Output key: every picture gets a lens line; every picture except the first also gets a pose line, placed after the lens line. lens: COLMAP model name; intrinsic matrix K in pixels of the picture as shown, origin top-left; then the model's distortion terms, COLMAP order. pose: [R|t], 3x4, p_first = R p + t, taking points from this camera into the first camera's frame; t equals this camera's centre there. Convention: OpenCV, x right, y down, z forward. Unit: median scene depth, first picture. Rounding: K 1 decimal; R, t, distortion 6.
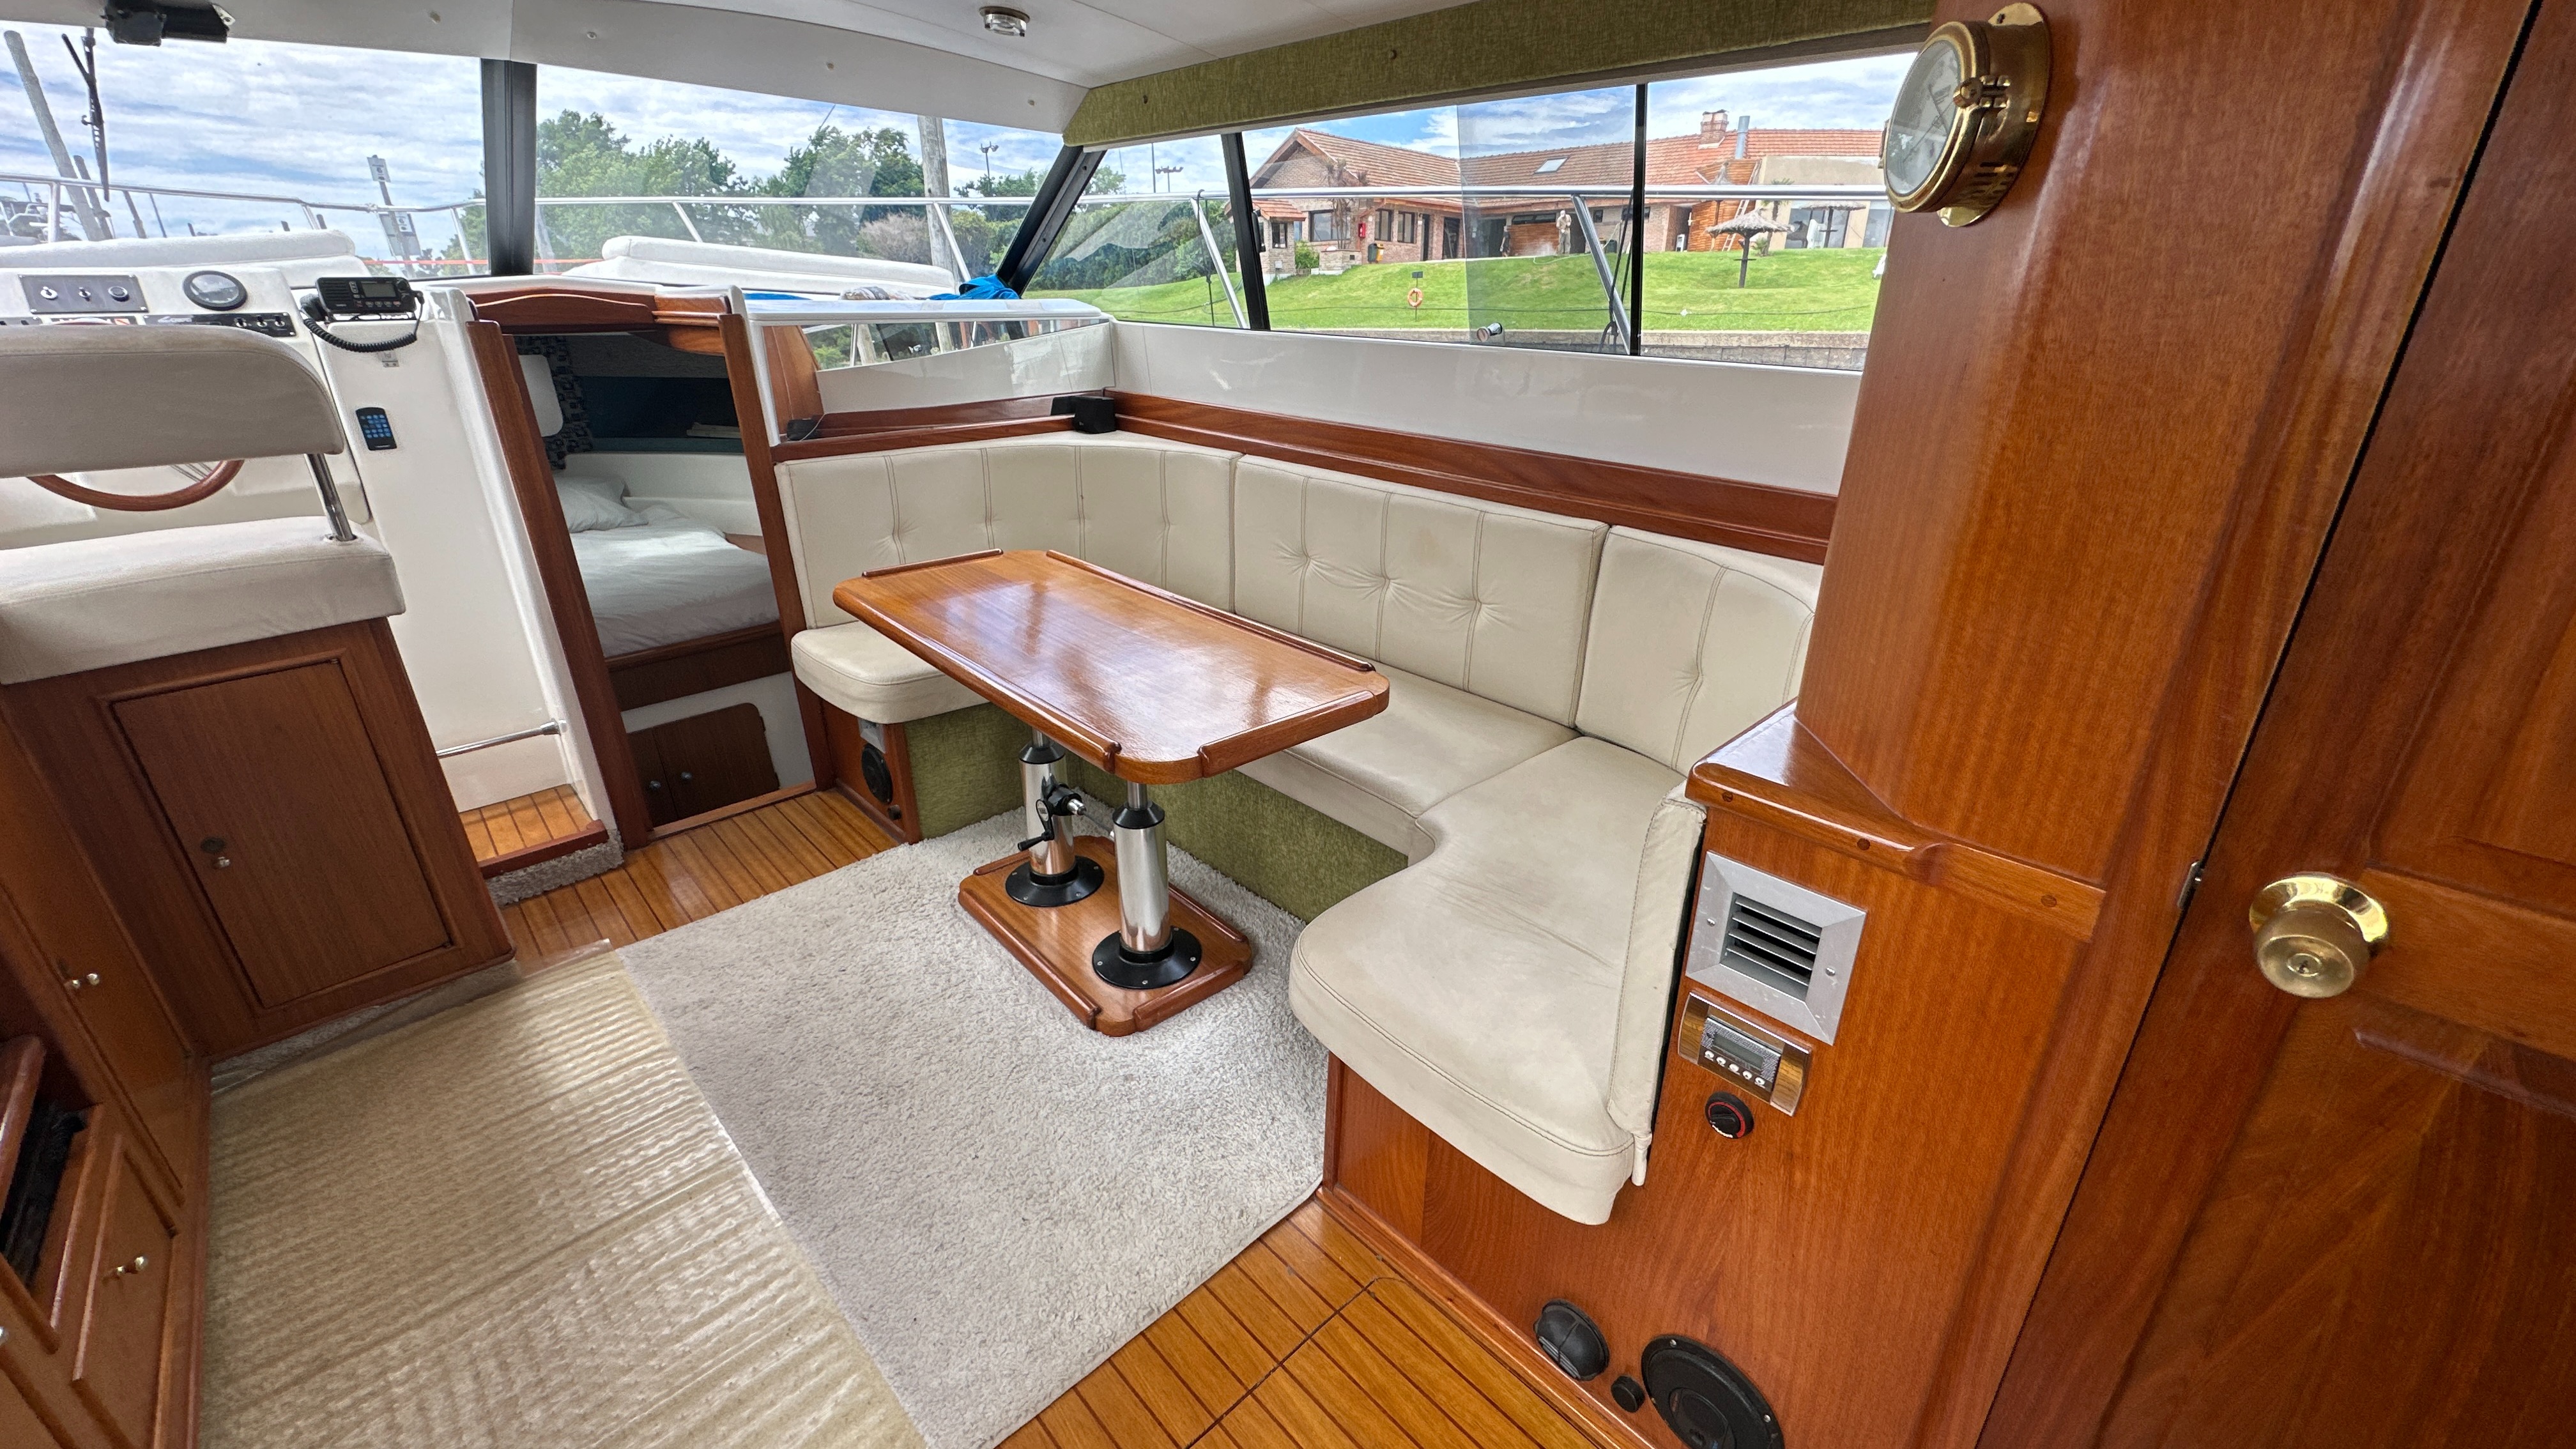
lens RADIAL K [[1025.3, 0, 1276.1], [0, 1025.3, 730.7], [0, 0, 1]] dist [-0.005614, -0.000559]
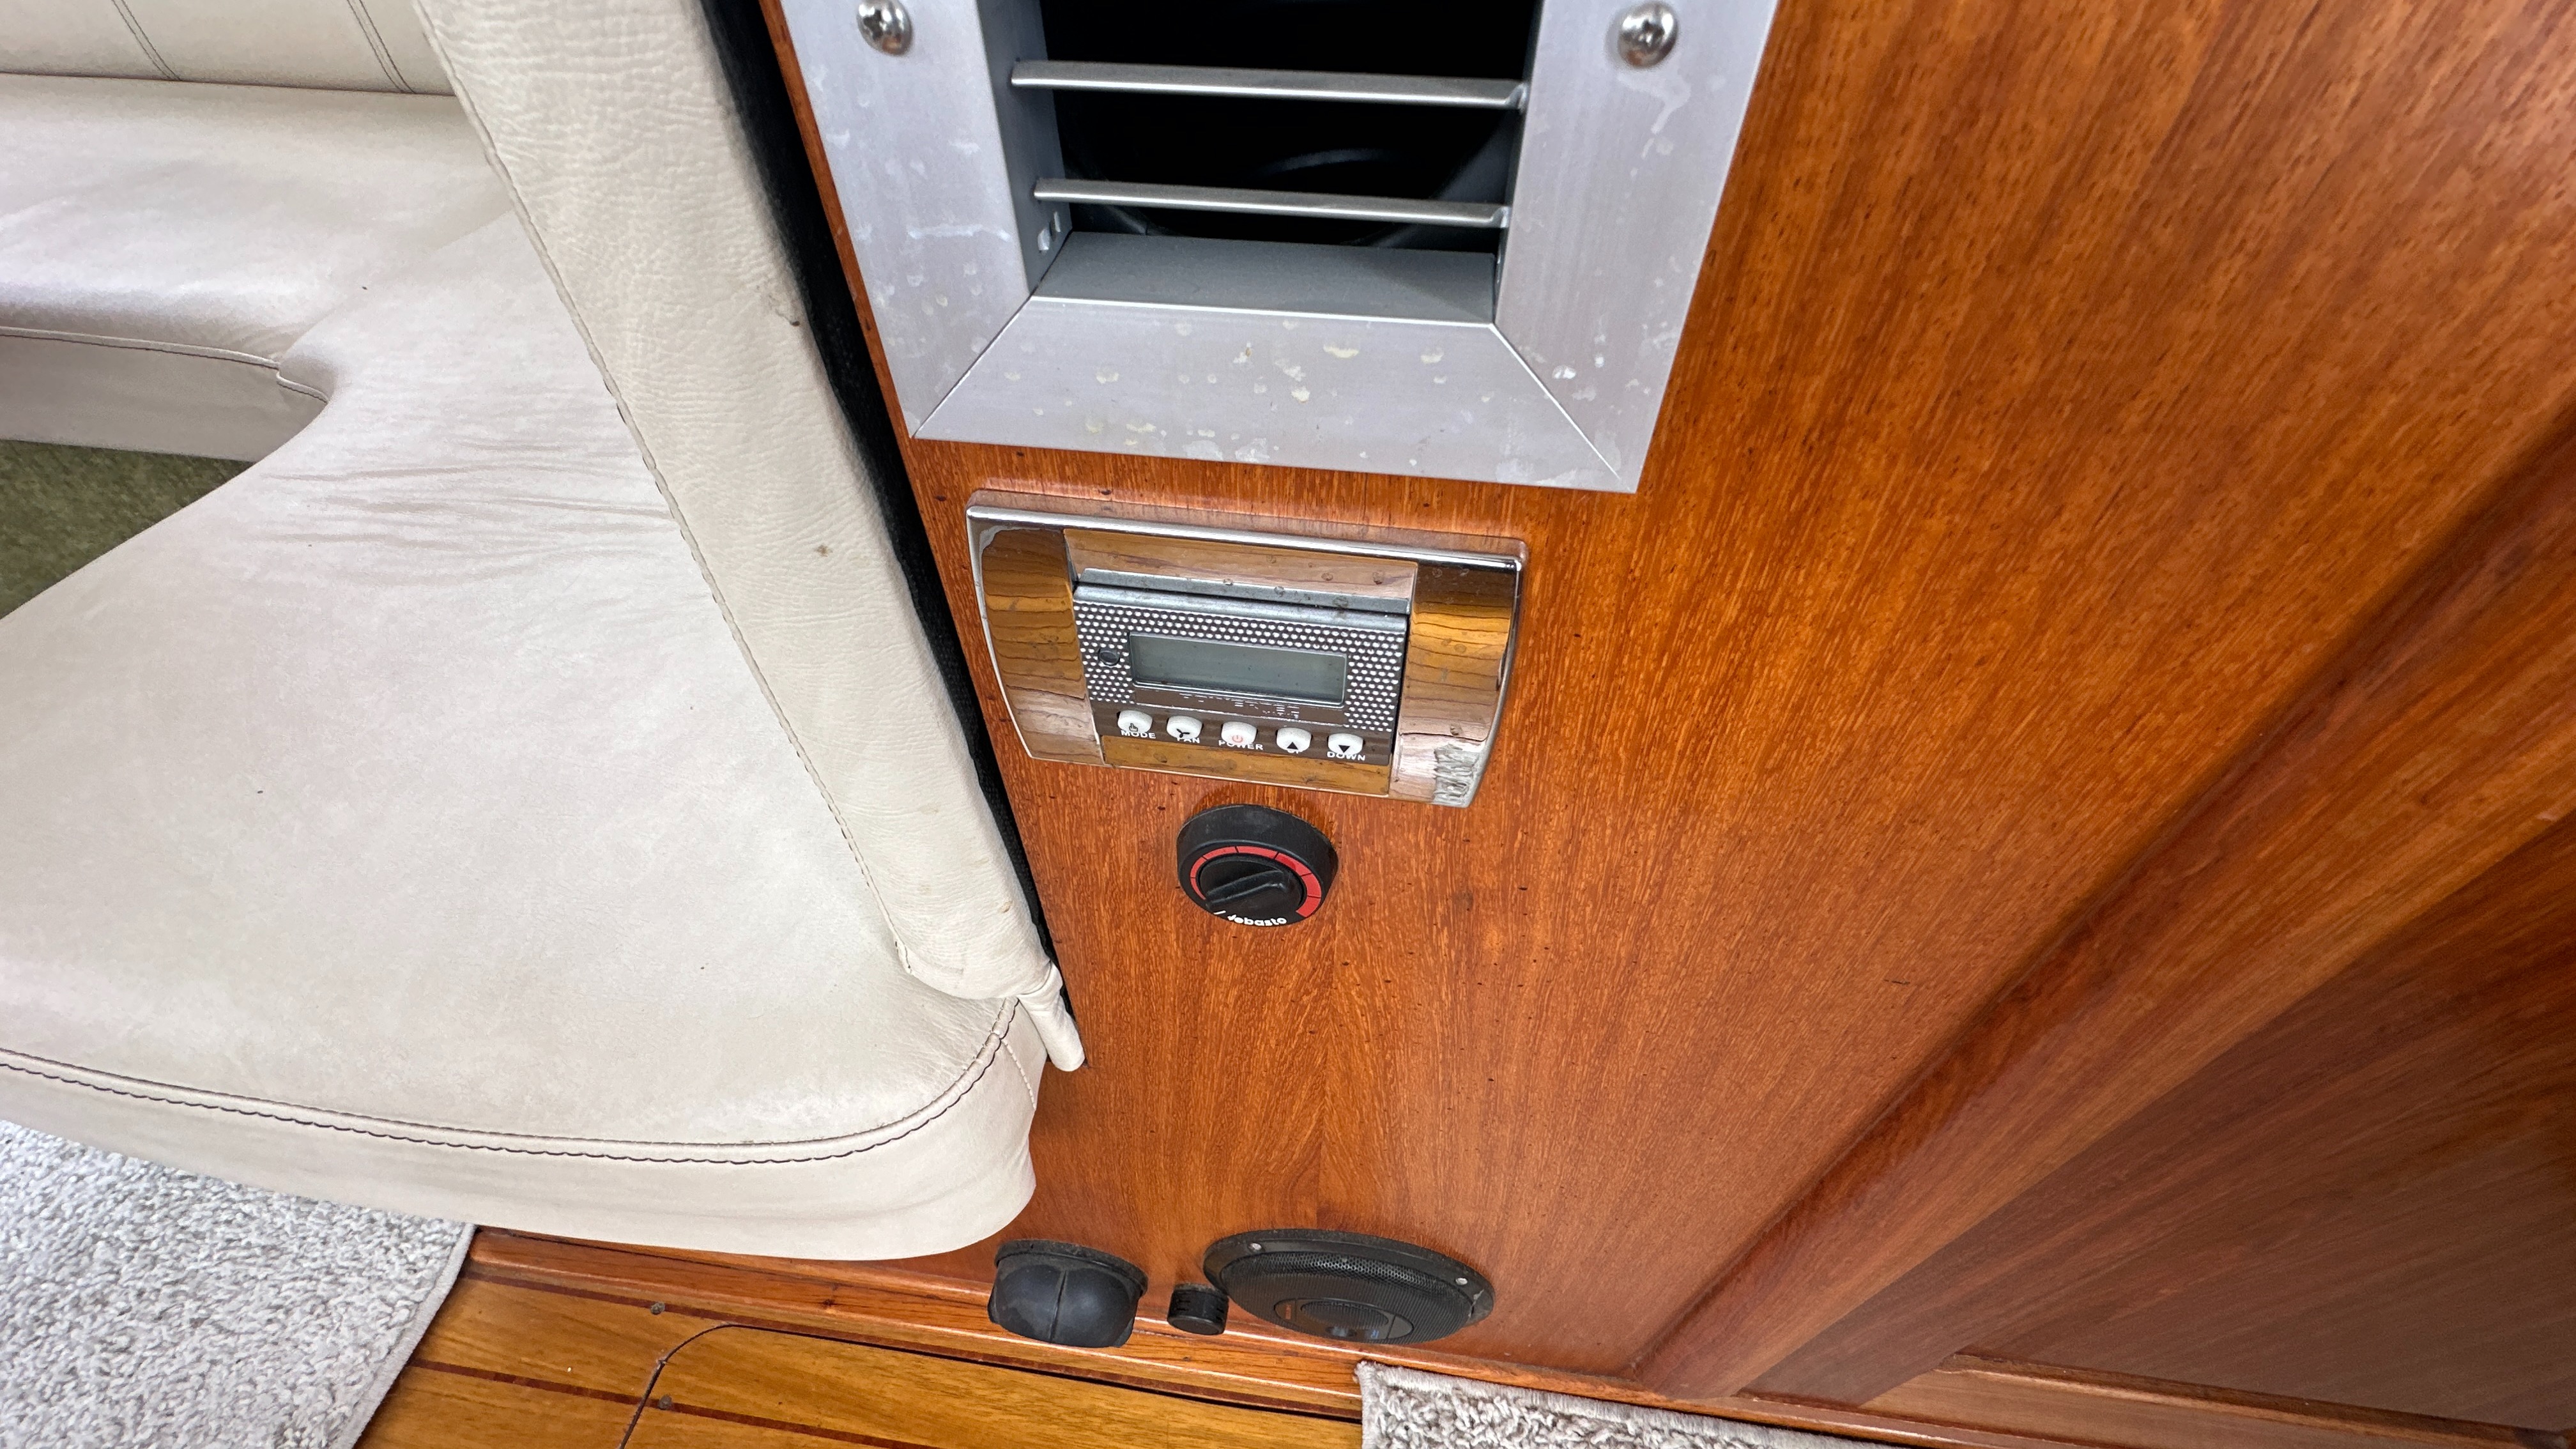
lens RADIAL K [[1025.3, 0, 1275.1], [0, 1025.3, 720.1], [0, 0, 1]] dist [-0.005614, -0.000559]
pose [[0.766915, -0.458698, 0.448817, 0.179276], [0.247755, 0.856772, 0.452283, 0.112836], [-0.591995, -0.235666, 0.770716, 0.418608]]
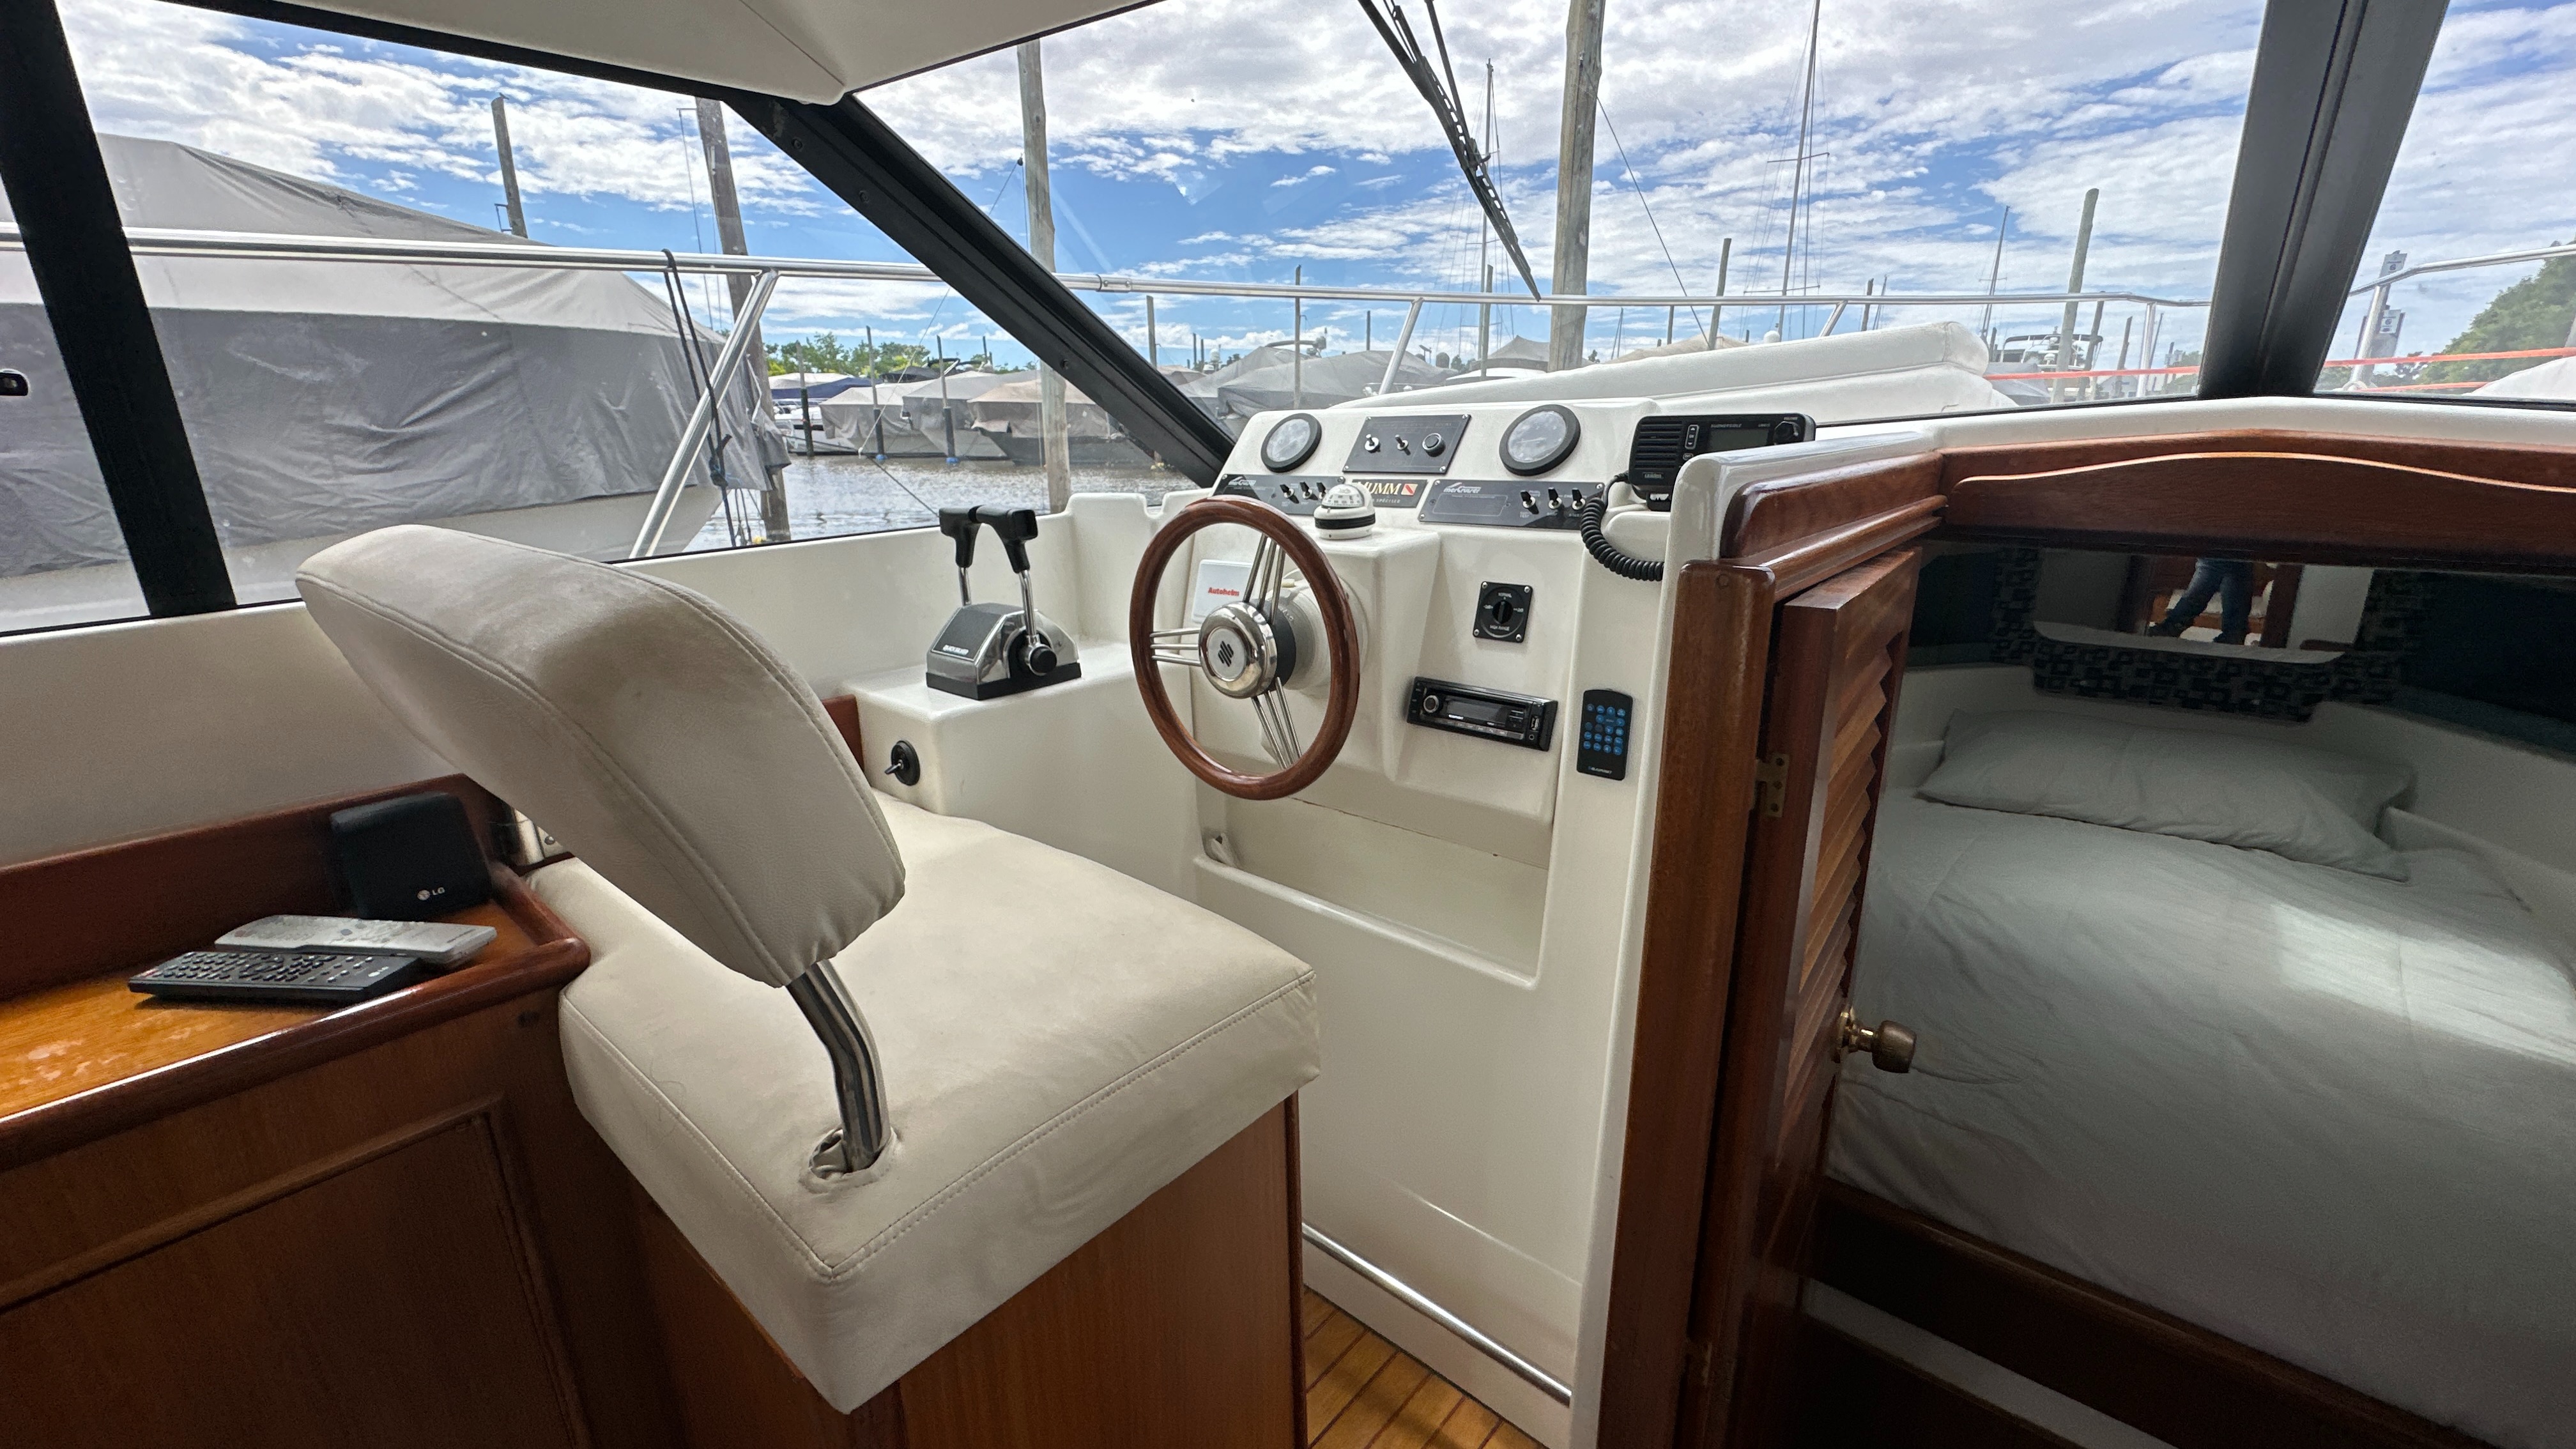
lens RADIAL K [[1025.3, 0, 1297.1], [0, 1025.3, 724.0], [0, 0, 1]] dist [-0.005614, -0.000559]
pose [[0.105098, 0.288079, -0.951822, -0.544224], [-0.378145, 0.896804, 0.229673, -0.419450], [0.919761, 0.335788, 0.203188, 0.919634]]
